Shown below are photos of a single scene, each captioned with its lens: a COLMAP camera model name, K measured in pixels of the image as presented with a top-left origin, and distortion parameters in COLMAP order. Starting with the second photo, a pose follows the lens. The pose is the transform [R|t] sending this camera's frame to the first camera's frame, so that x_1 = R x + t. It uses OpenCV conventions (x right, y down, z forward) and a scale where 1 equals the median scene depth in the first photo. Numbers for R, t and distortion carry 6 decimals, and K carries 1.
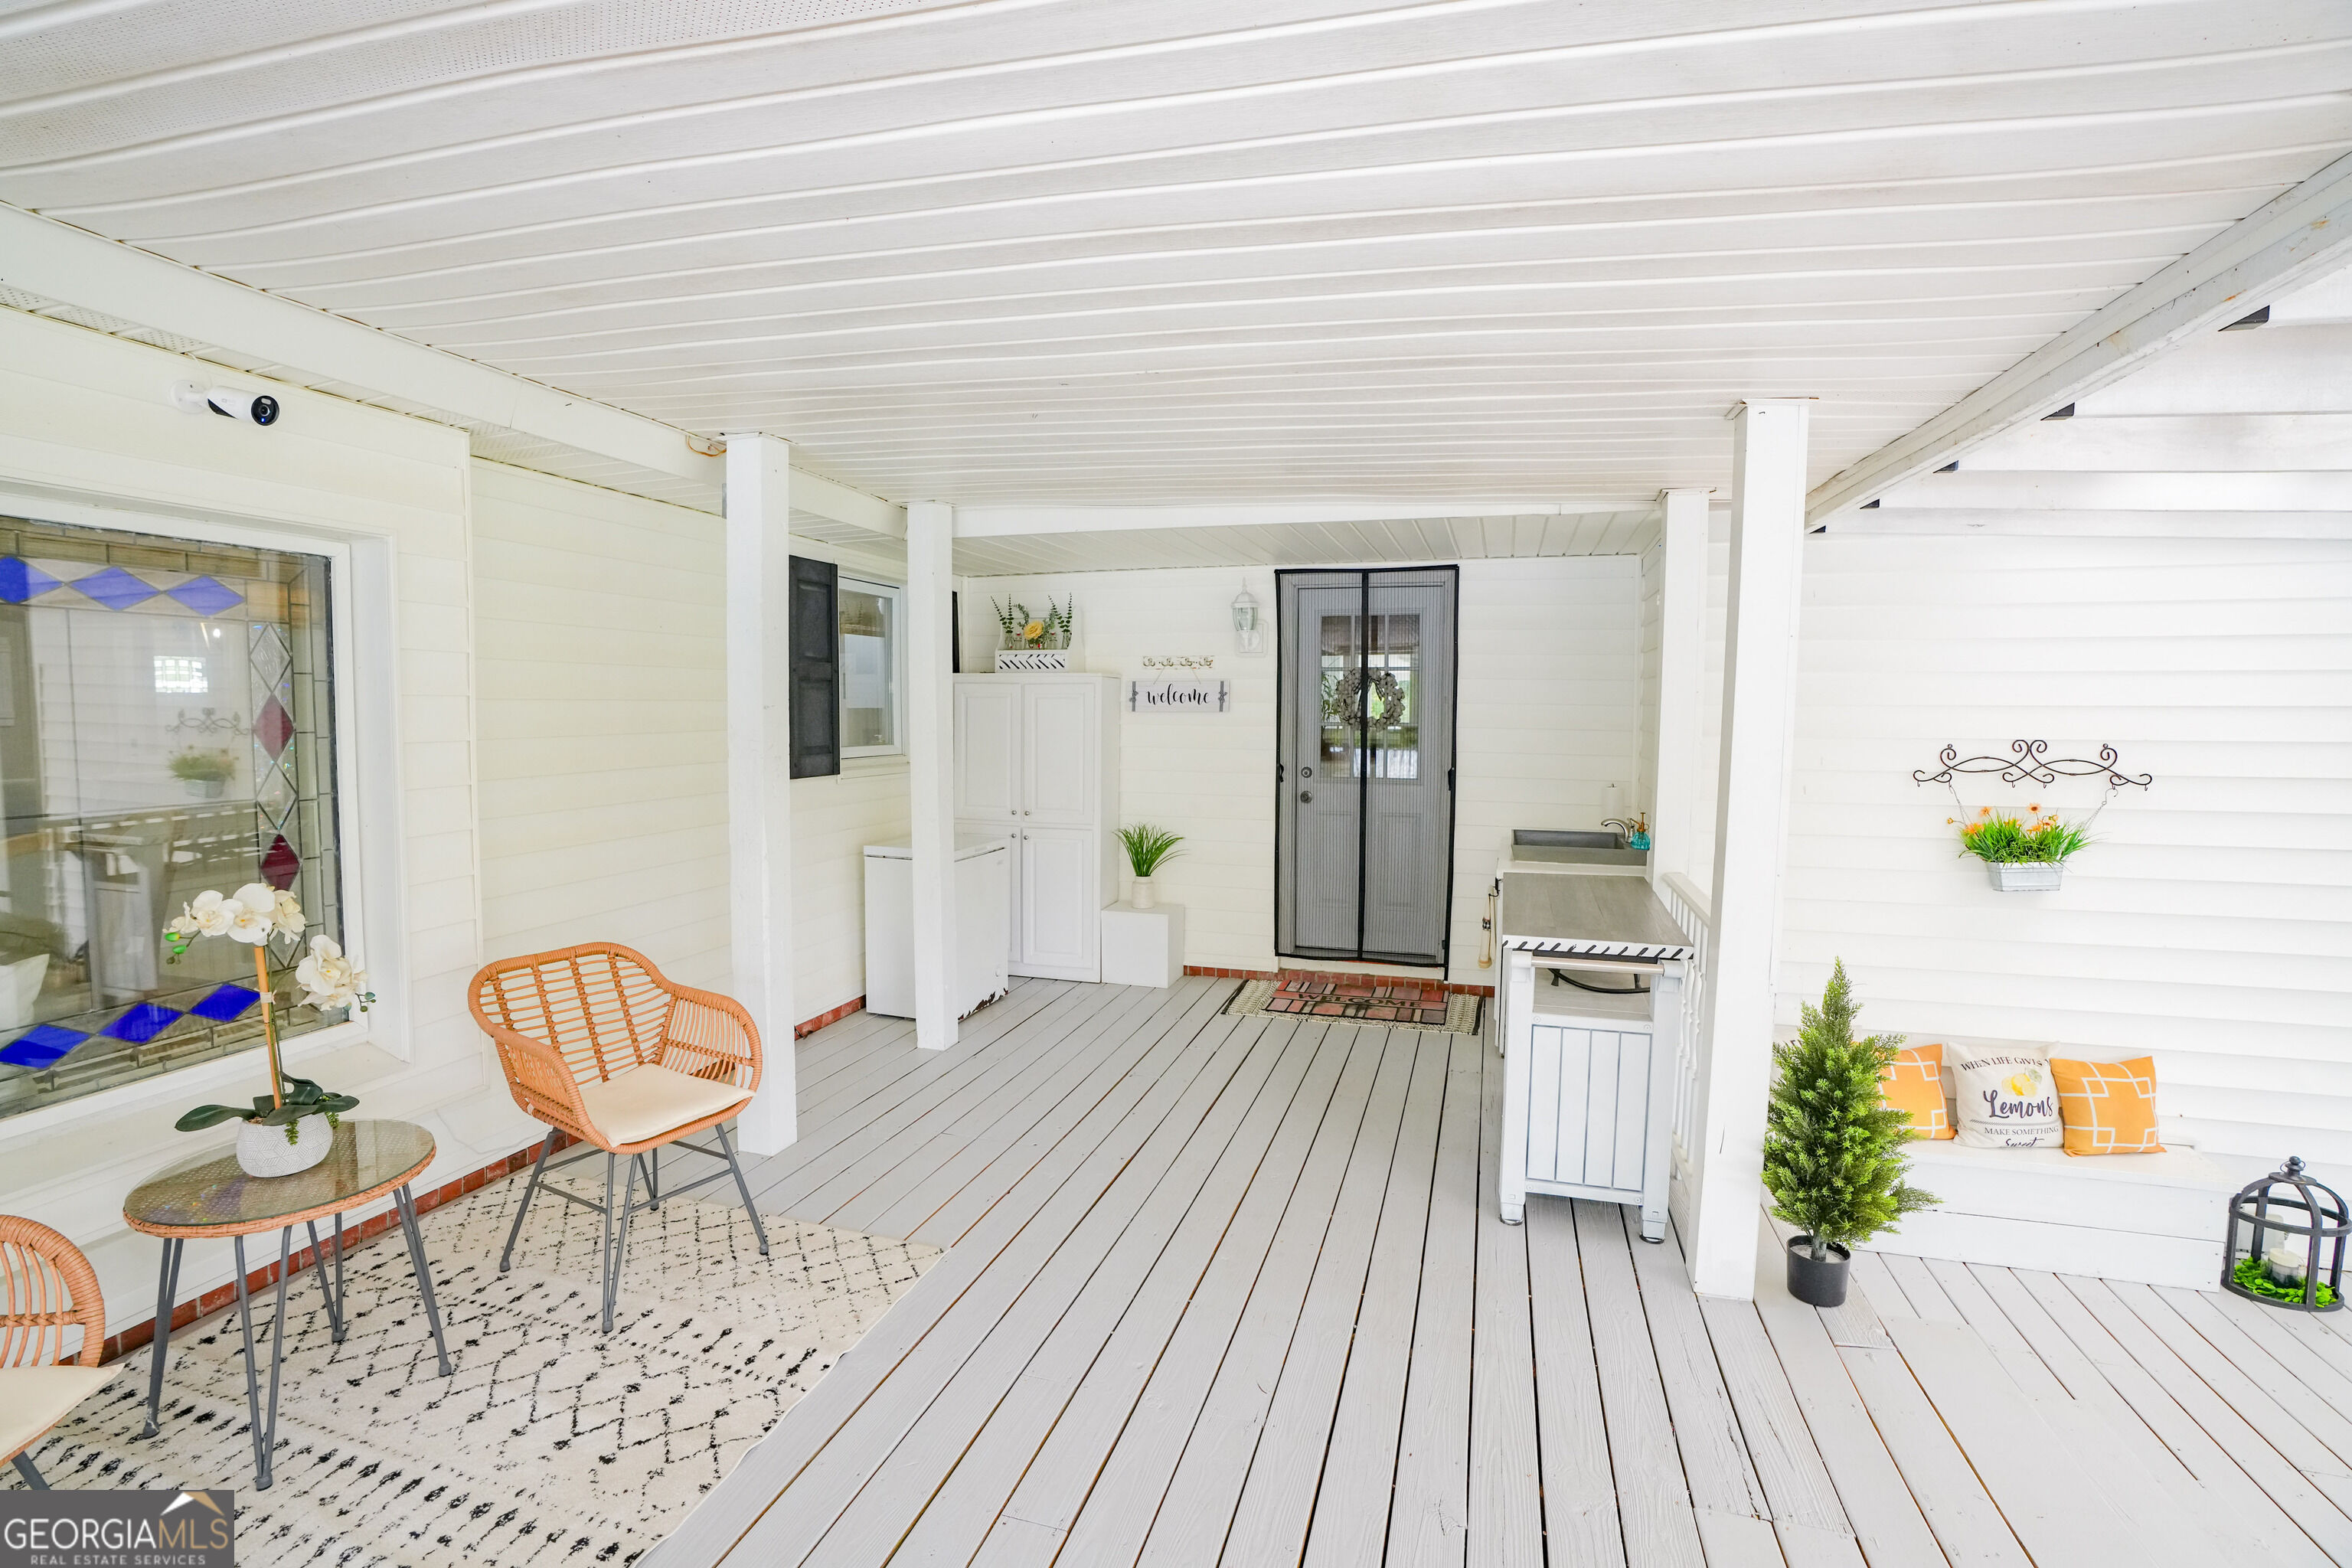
lens RADIAL K [[1085.2, 0, 1166.8], [0, 1085.2, 777.2], [0, 0, 1]] dist [-0.072211, 0.027695]
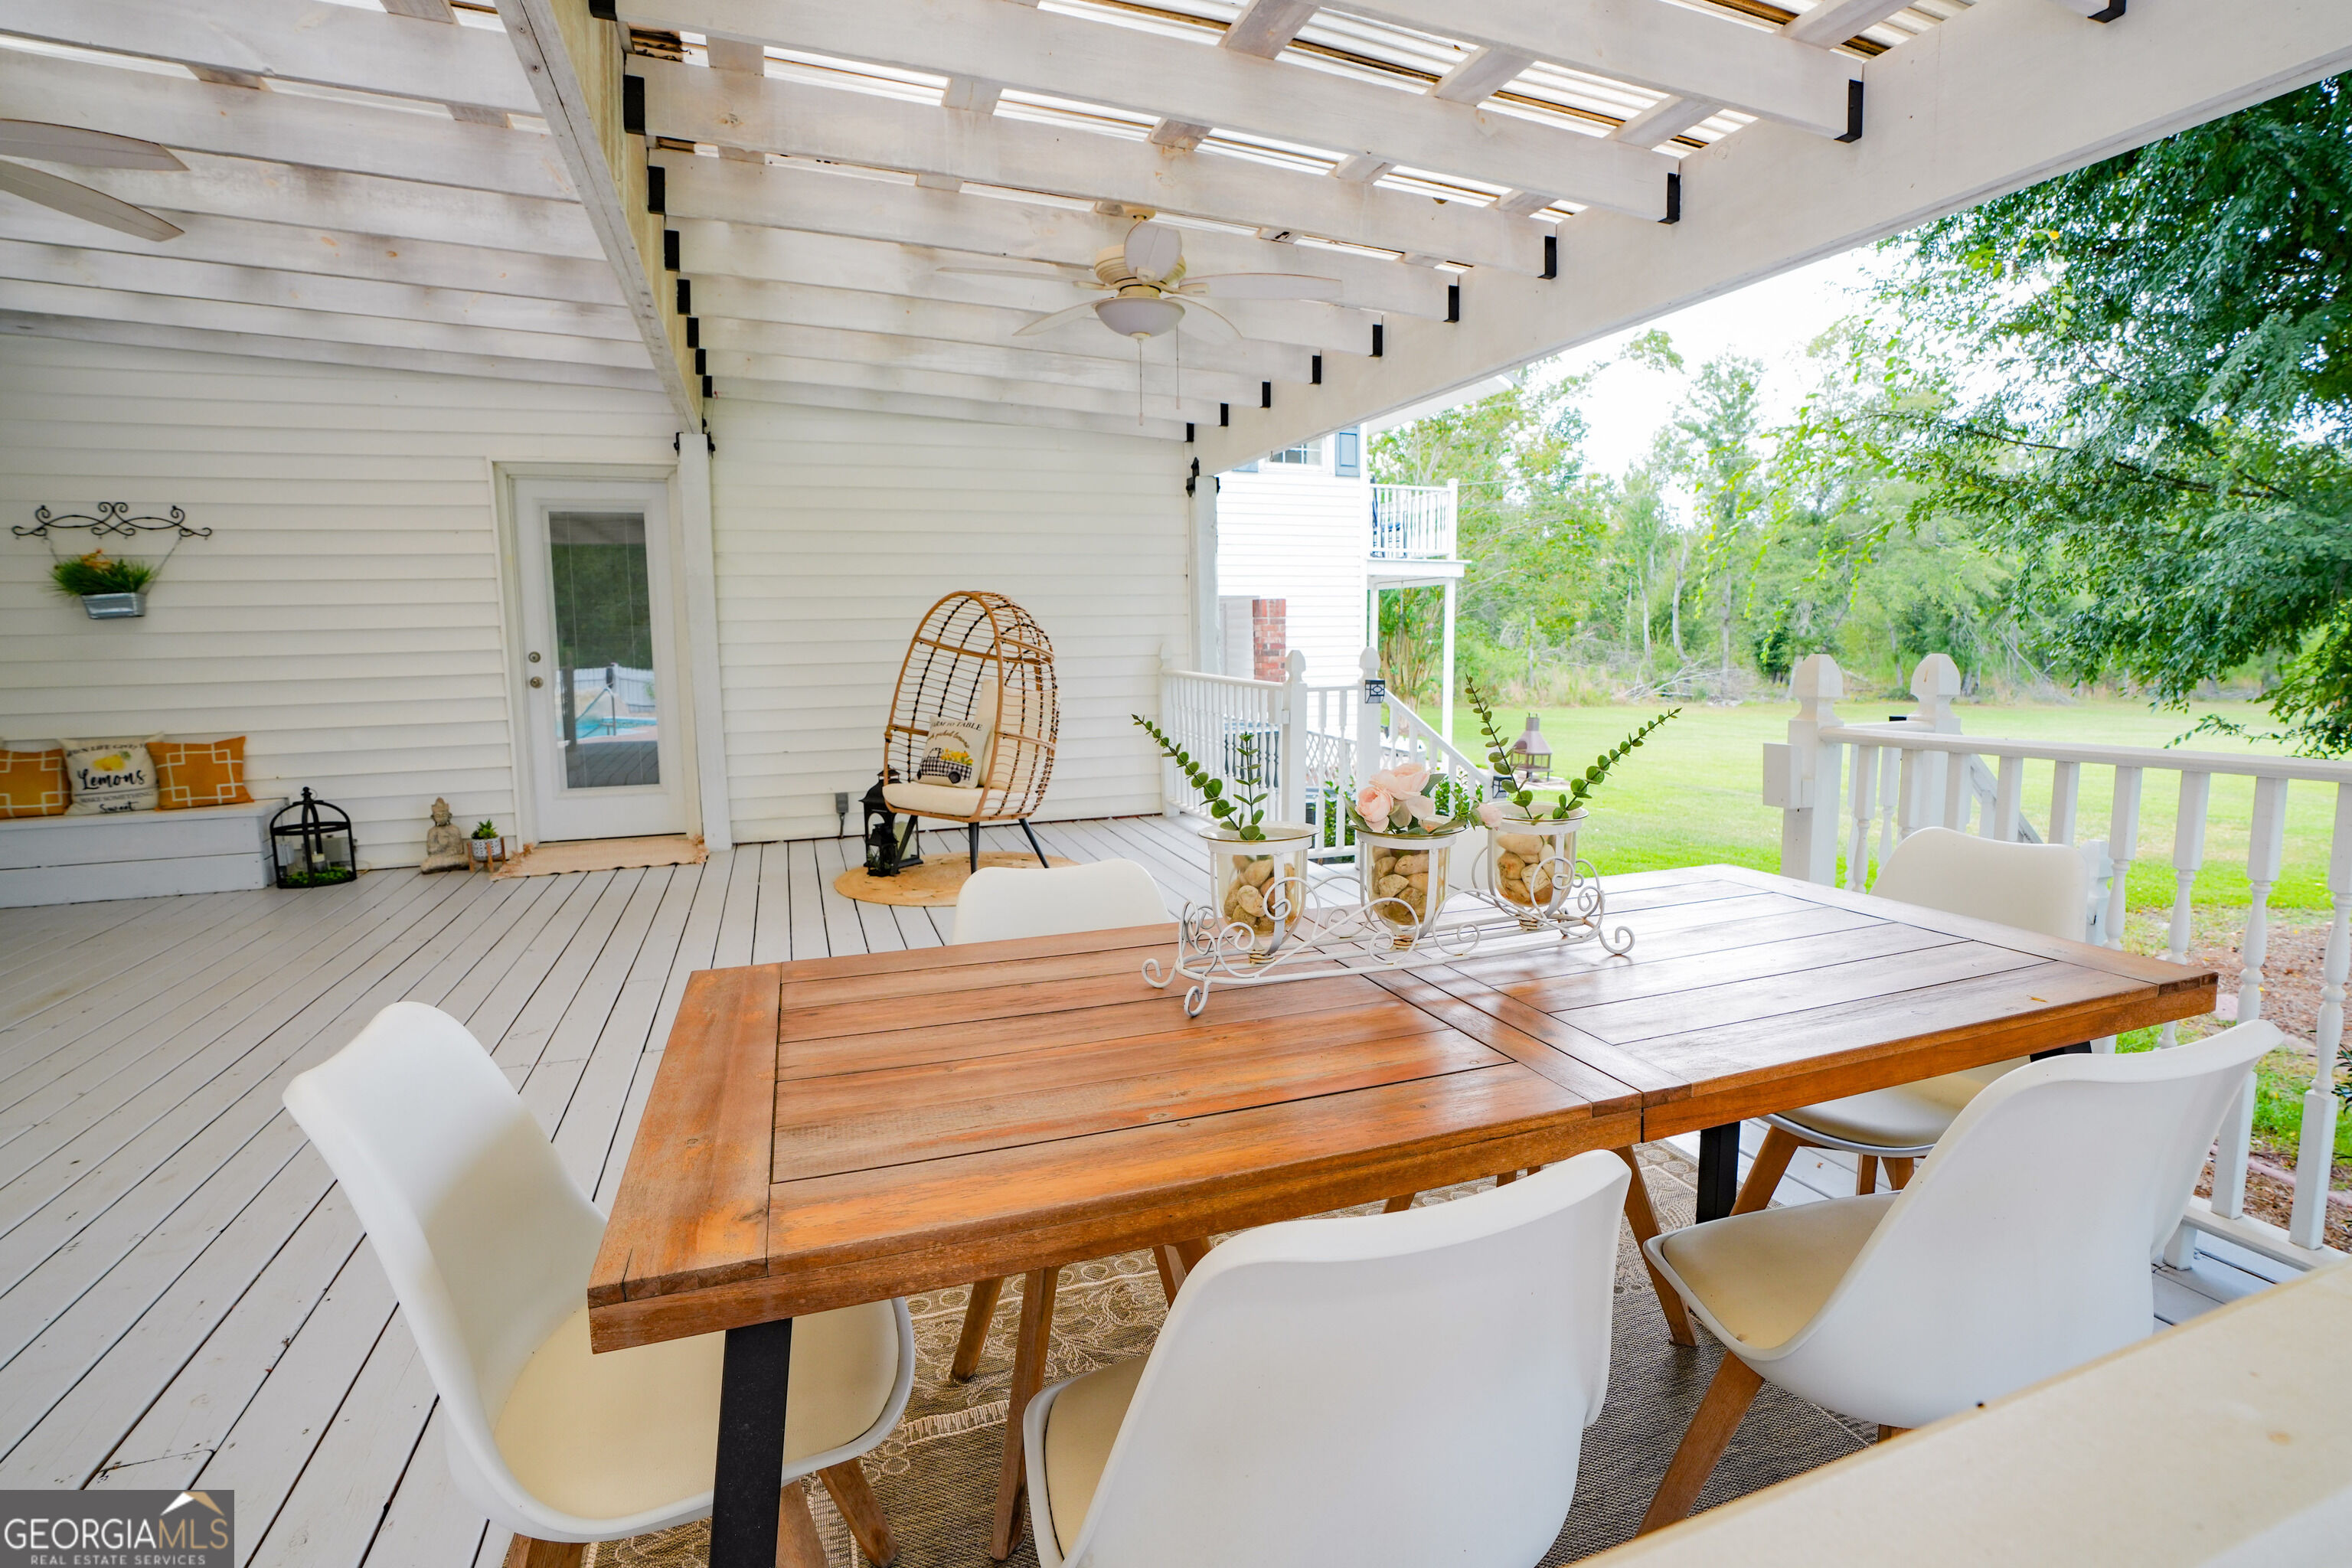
lens RADIAL K [[1146.6, 0, 1221.9], [0, 1146.6, 775.2], [0, 0, 1]] dist [-0.070703, 0.024914]
pose [[0.784928, -0.089447, 0.613096, 1.047255], [0.055610, 0.995701, 0.074072, 0.279170], [-0.617086, -0.024047, 0.786528, -0.931747]]
